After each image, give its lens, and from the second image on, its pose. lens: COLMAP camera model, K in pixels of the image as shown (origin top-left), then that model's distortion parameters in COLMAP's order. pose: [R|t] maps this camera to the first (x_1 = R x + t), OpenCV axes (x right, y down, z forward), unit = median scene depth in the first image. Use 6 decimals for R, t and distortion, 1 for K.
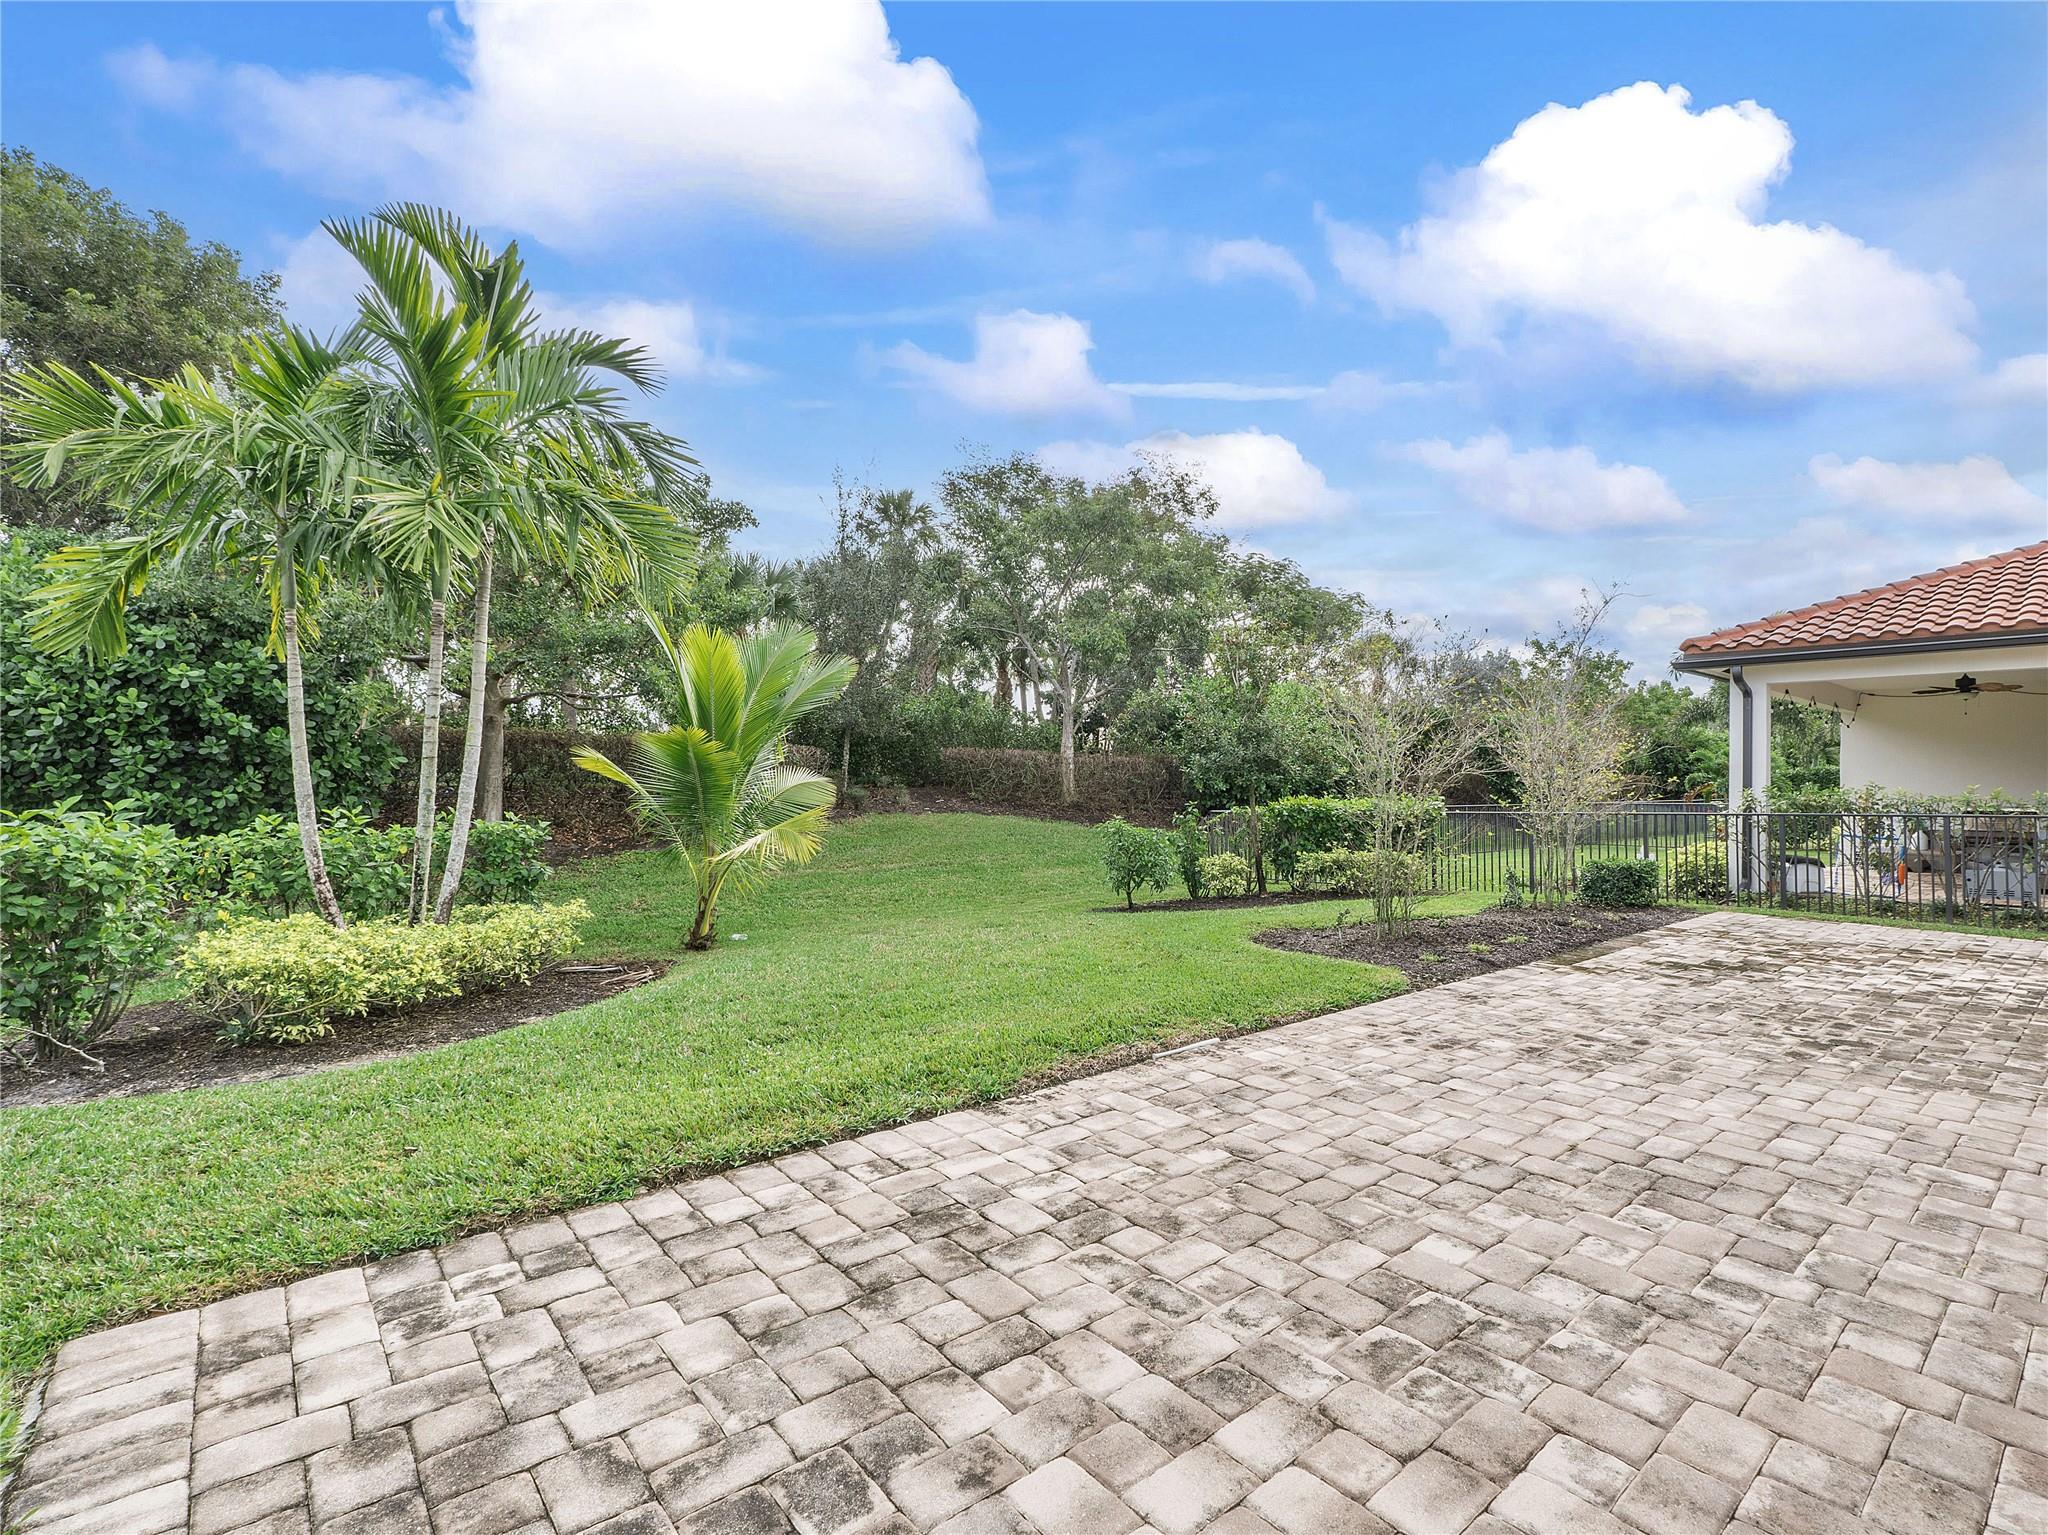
lens RADIAL K [[966.6, 0, 1130.4], [0, 966.6, 760.6], [0, 0, 1]] dist [-0.004006, -0.000623]
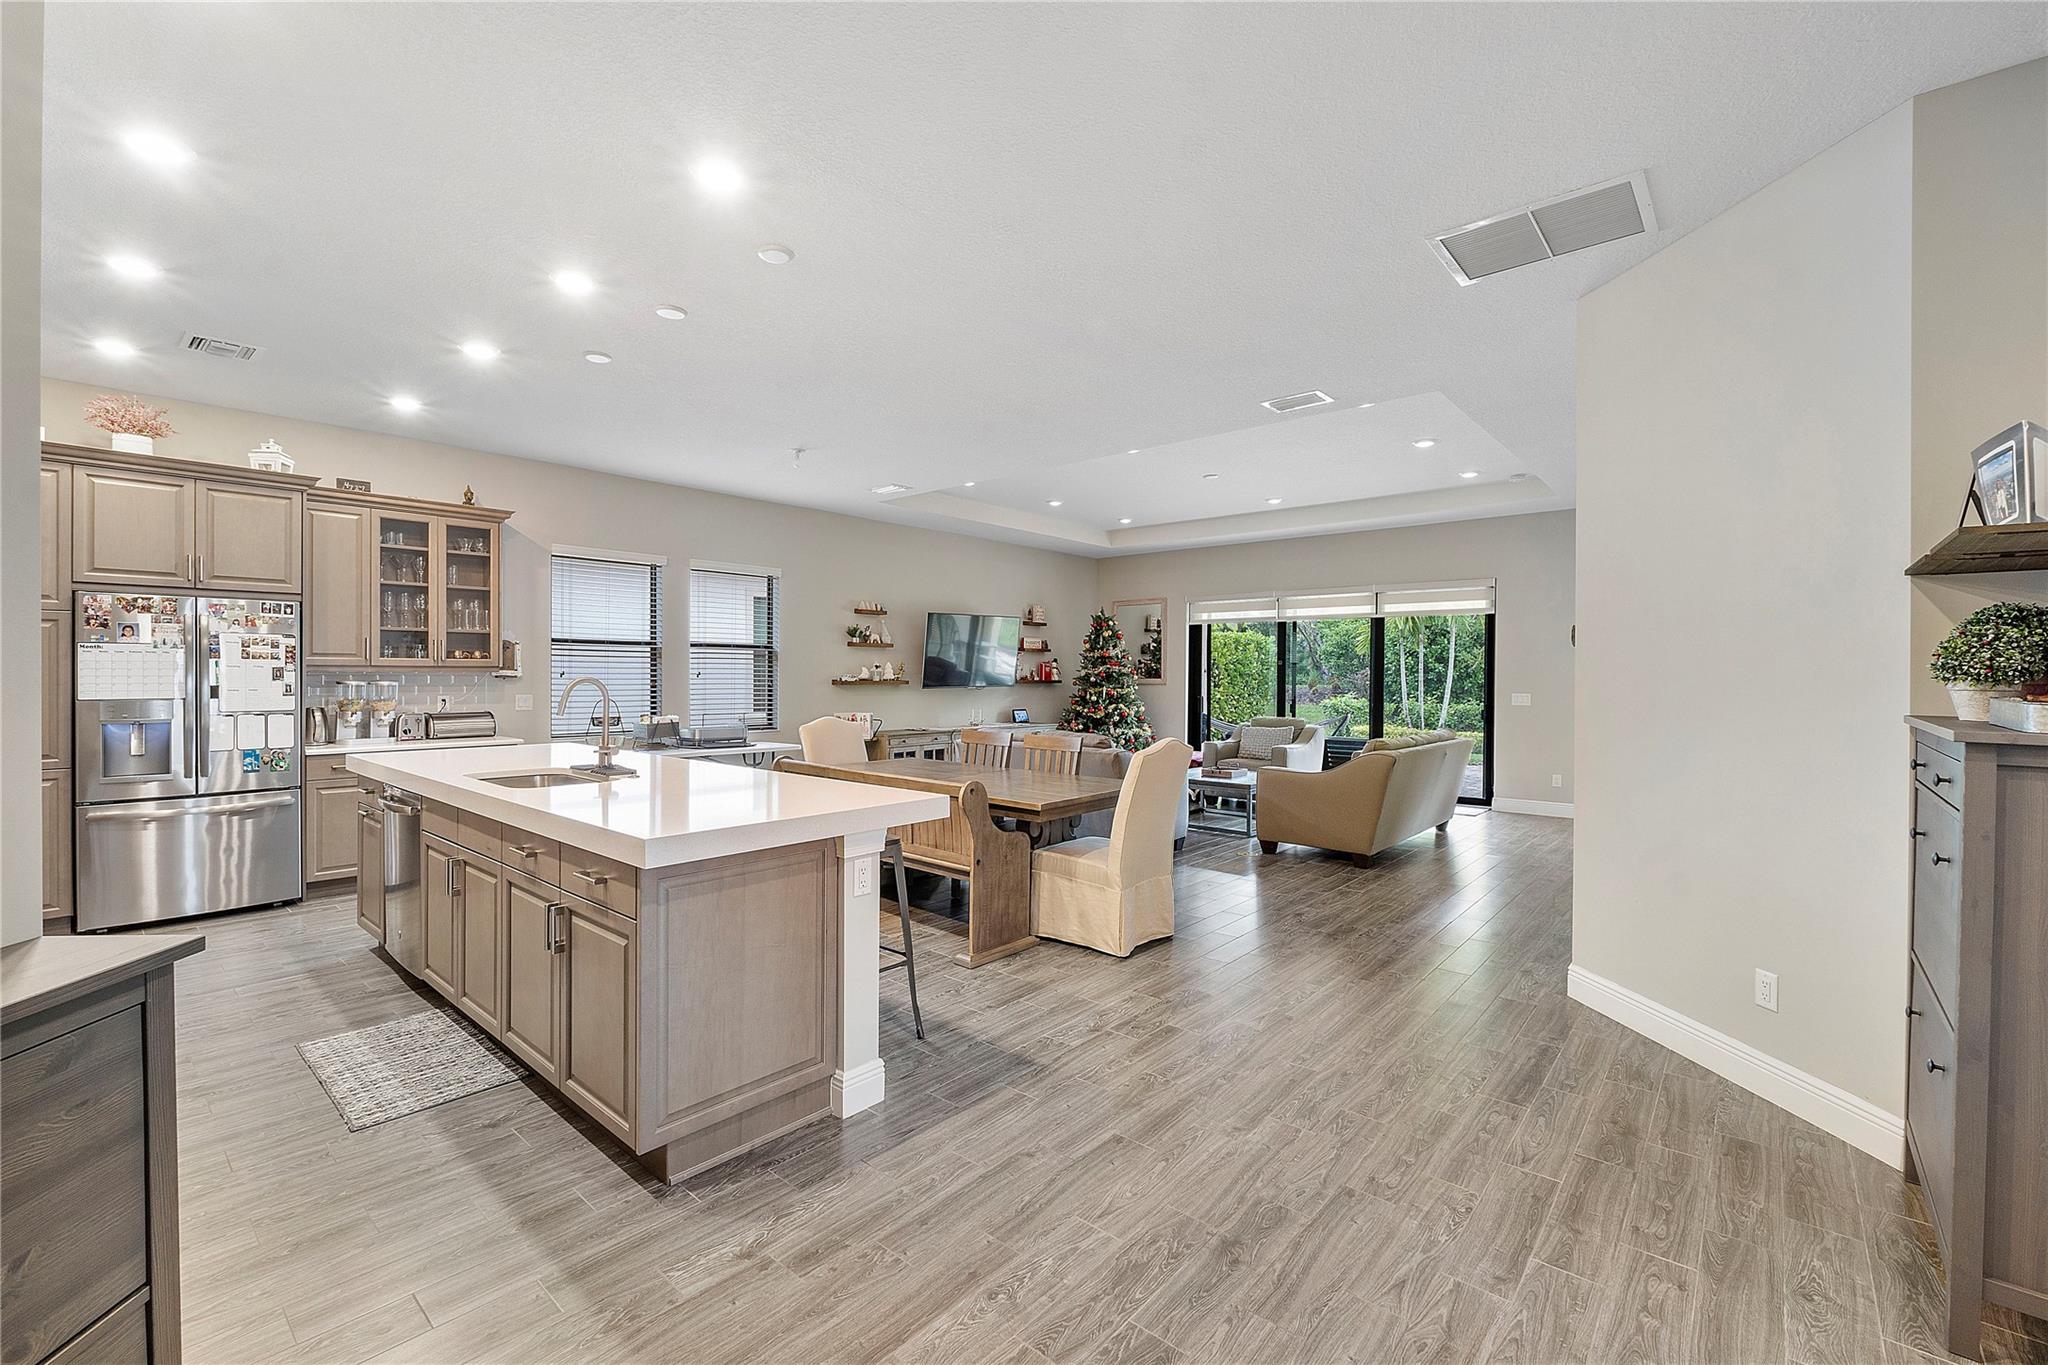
lens RADIAL K [[861.7, 0, 999.4], [0, 861.7, 678.9], [0, 0, 1]] dist [-0.003685, -0.001660]
pose [[0.098635, -0.008414, -0.995088, 4.224187], [0.017554, 0.999823, -0.006714, -0.035088], [0.994969, -0.016805, 0.098766, -1.478131]]
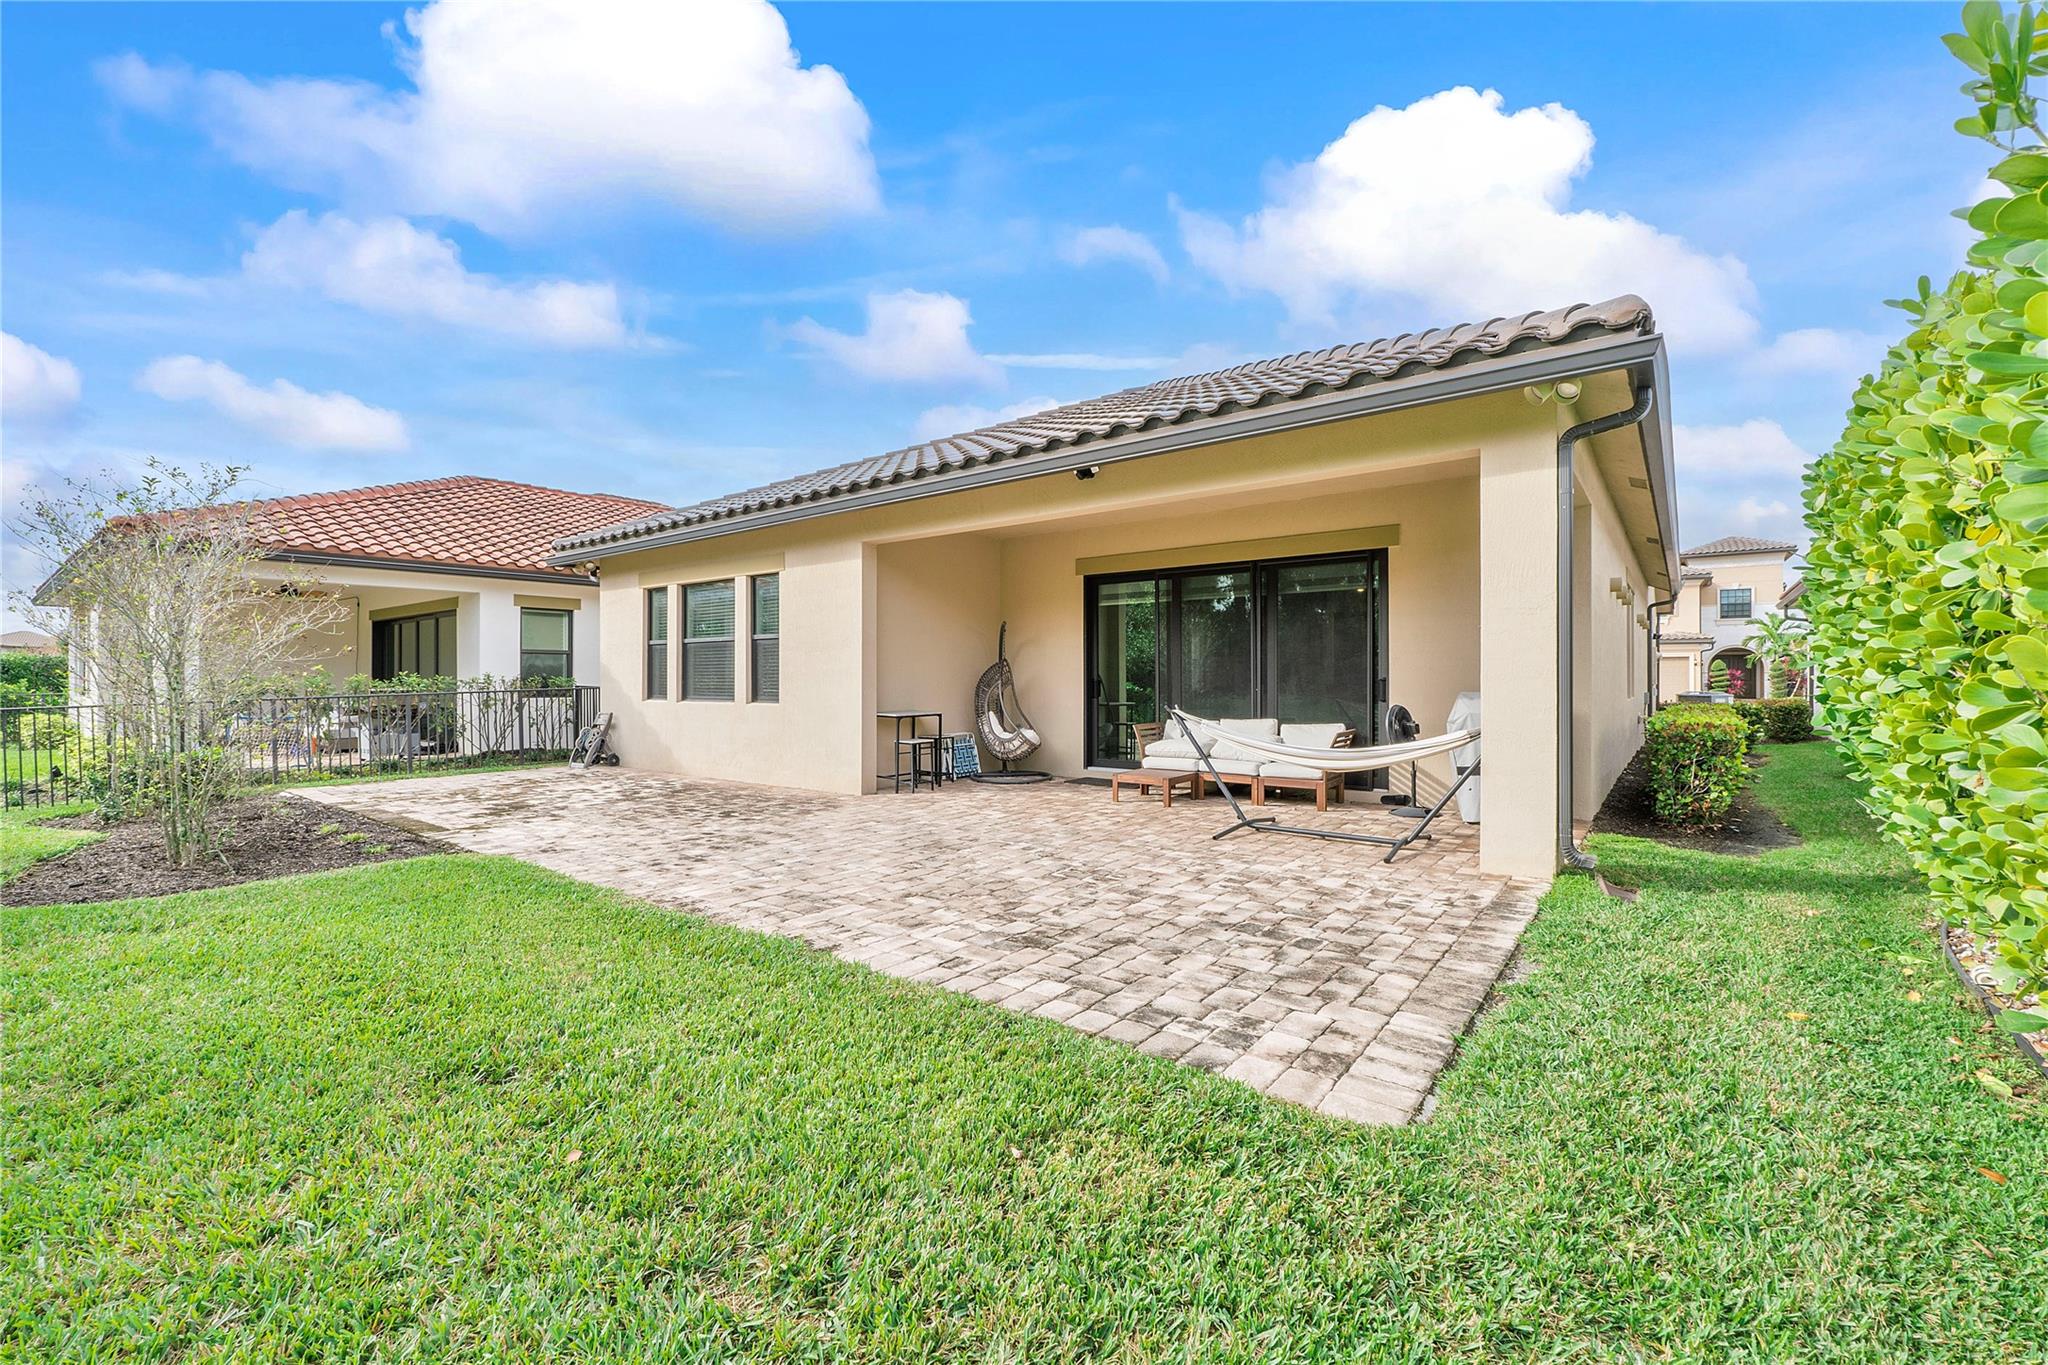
lens RADIAL K [[861.7, 0, 1018.8], [0, 861.7, 687.3], [0, 0, 1]] dist [-0.003685, -0.001660]
pose [[-0.163717, -0.022222, 0.986257, -1.414490], [-0.020426, 0.999608, 0.019133, 0.026648], [-0.986296, -0.017013, -0.164106, 1.123234]]
